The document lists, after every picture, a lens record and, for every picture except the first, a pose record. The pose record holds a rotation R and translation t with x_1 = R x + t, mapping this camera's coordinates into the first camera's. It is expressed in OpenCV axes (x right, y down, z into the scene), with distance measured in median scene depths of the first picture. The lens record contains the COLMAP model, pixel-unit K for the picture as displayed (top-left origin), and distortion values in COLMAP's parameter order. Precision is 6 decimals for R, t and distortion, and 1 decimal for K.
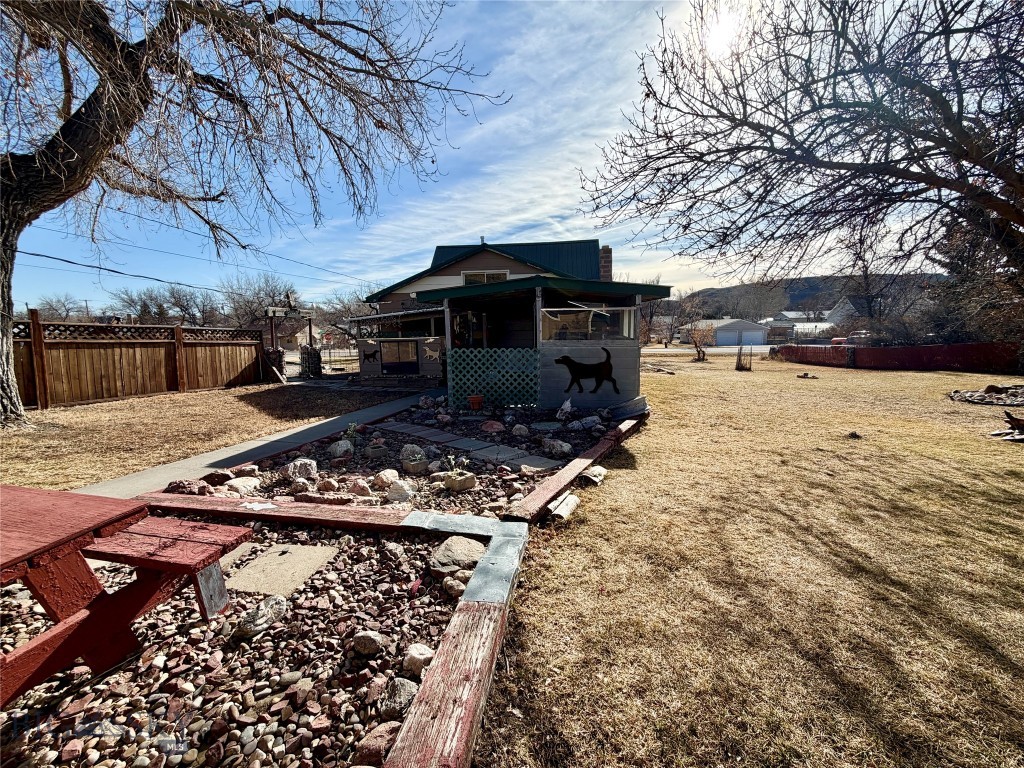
lens RADIAL K [[409.8, 0, 509.8], [0, 409.8, 383.3], [0, 0, 1]] dist [0.001024, -0.000664]
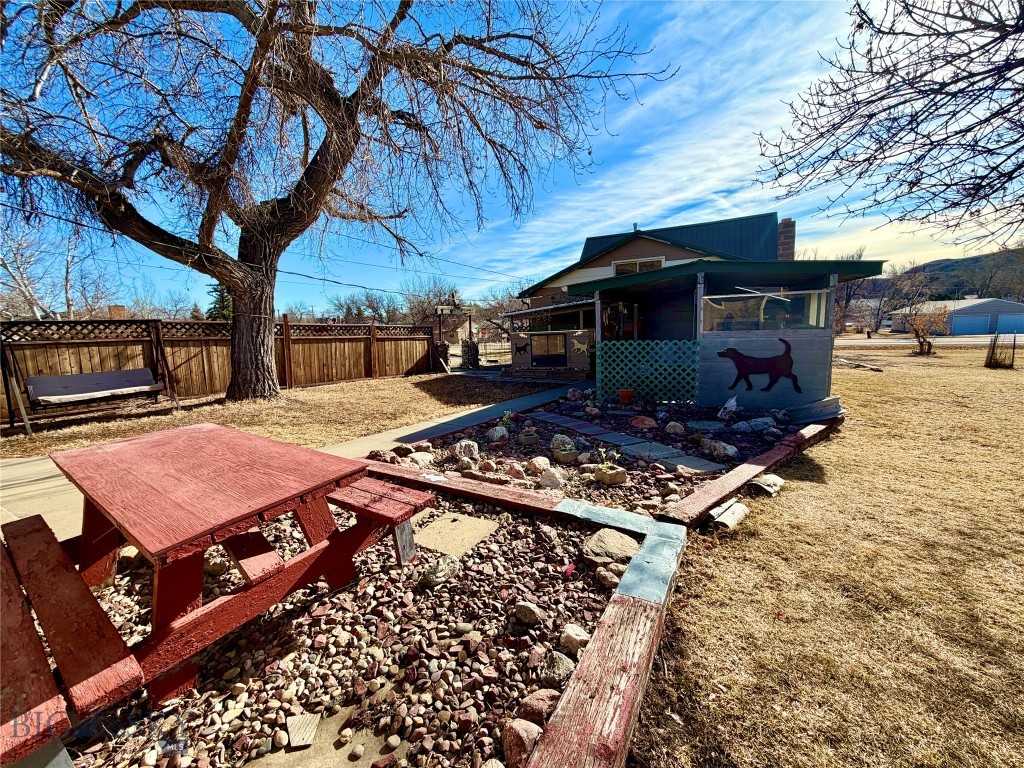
lens RADIAL K [[409.8, 0, 506.8], [0, 409.8, 384.4], [0, 0, 1]] dist [0.001024, -0.000664]
pose [[0.936927, 0.029381, -0.348288, -0.010079], [-0.022336, 0.999457, 0.024226, 0.000683], [0.348811, -0.014919, 0.937074, -0.008309]]
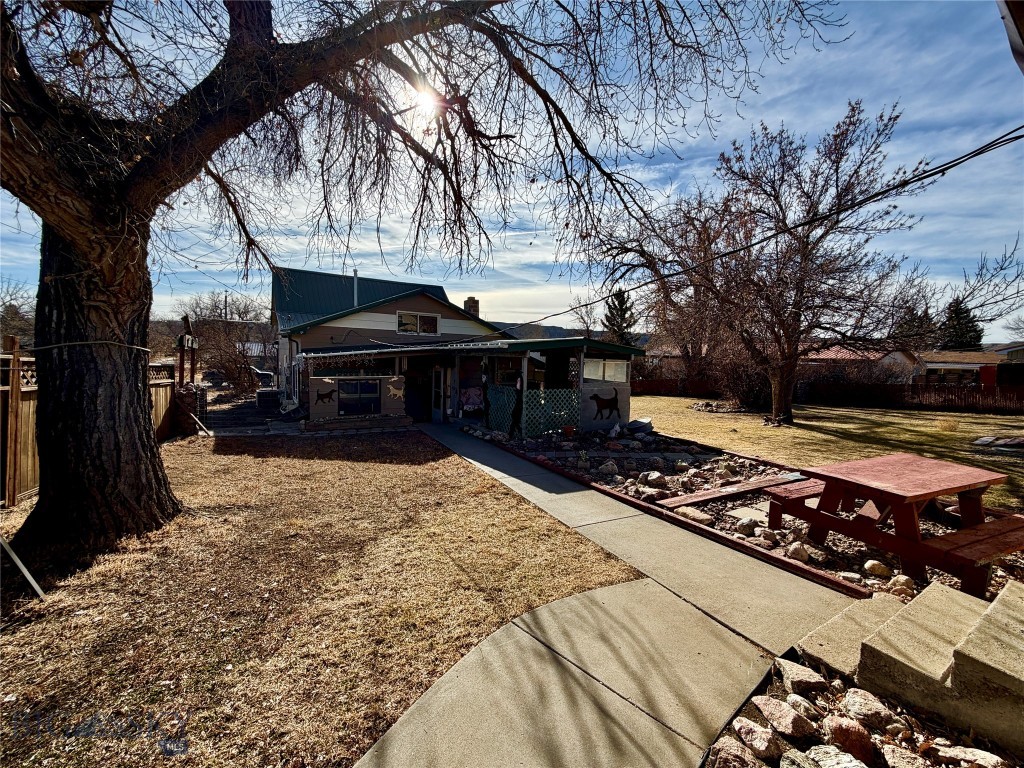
lens RADIAL K [[409.8, 0, 510.4], [0, 409.8, 385.7], [0, 0, 1]] dist [0.001024, -0.000664]
pose [[0.780807, -0.010883, 0.624677, -1.125154], [0.051466, 0.997570, -0.046951, -0.050628], [-0.622648, 0.068809, 0.779471, 0.086864]]
